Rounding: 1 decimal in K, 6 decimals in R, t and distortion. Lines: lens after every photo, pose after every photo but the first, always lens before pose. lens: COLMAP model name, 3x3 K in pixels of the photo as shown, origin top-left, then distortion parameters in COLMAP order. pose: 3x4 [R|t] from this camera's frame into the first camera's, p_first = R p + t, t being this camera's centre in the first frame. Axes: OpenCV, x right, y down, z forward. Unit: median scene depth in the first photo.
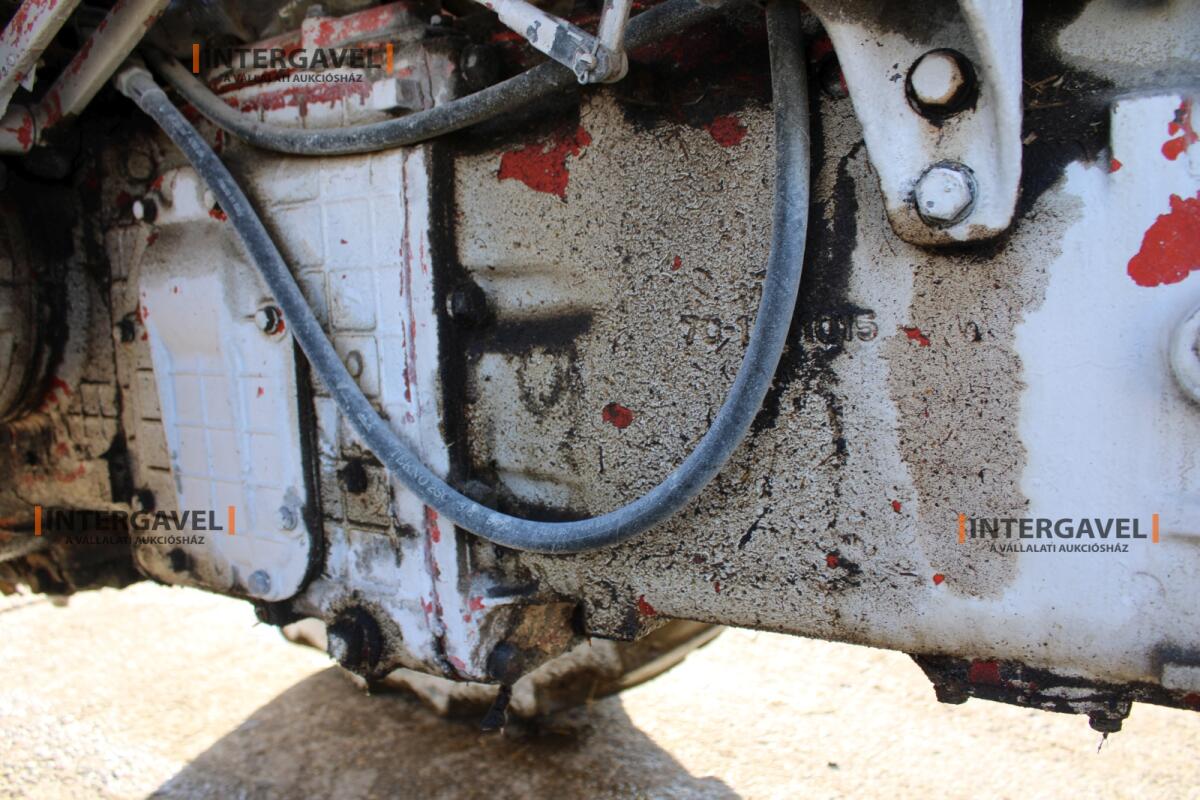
lens RADIAL K [[998.3, 0, 599.6], [0, 998.3, 405.7], [0, 0, 1]] dist [-0.168625, 0.142152]
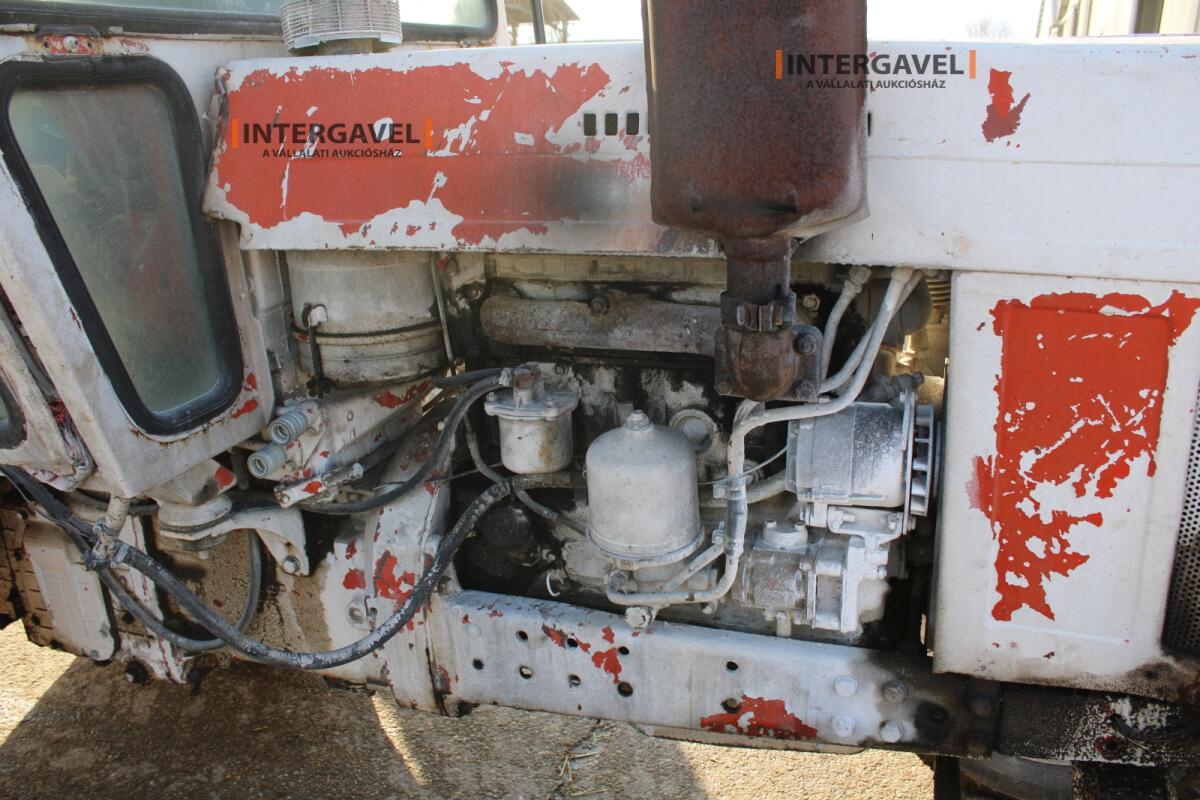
lens RADIAL K [[998.3, 0, 604.3], [0, 998.3, 398.9], [0, 0, 1]] dist [-0.168625, 0.142152]
pose [[0.973964, -0.070416, 0.215491, 0.495466], [0.033866, 0.985065, 0.168821, -0.920226], [-0.224160, -0.157128, 0.961802, -1.725276]]
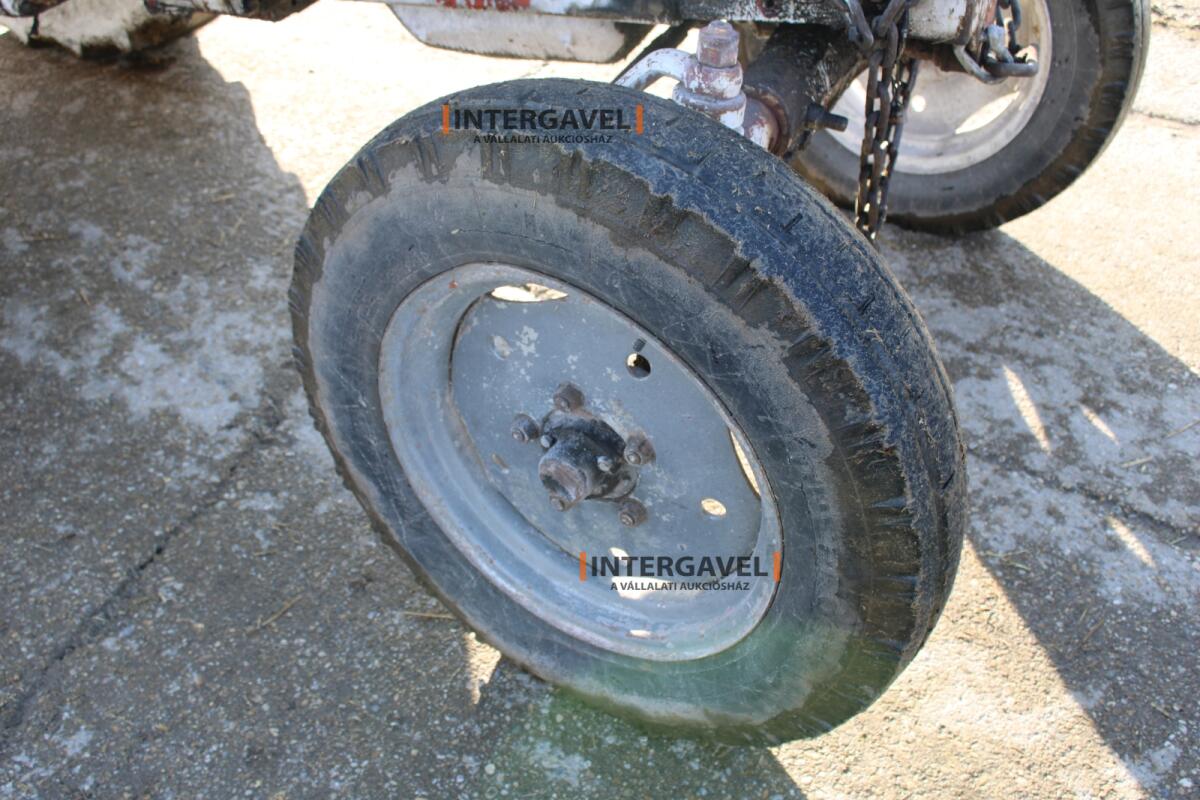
lens RADIAL K [[1218.4, 0, 598.5], [0, 1218.4, 404.3], [0, 0, 1]] dist [-0.052551, 0.000000]
pose [[0.990353, -0.078552, 0.114152, 1.048241], [0.007446, 0.852776, 0.522223, -0.552242], [-0.138368, -0.516335, 0.845134, -2.711617]]
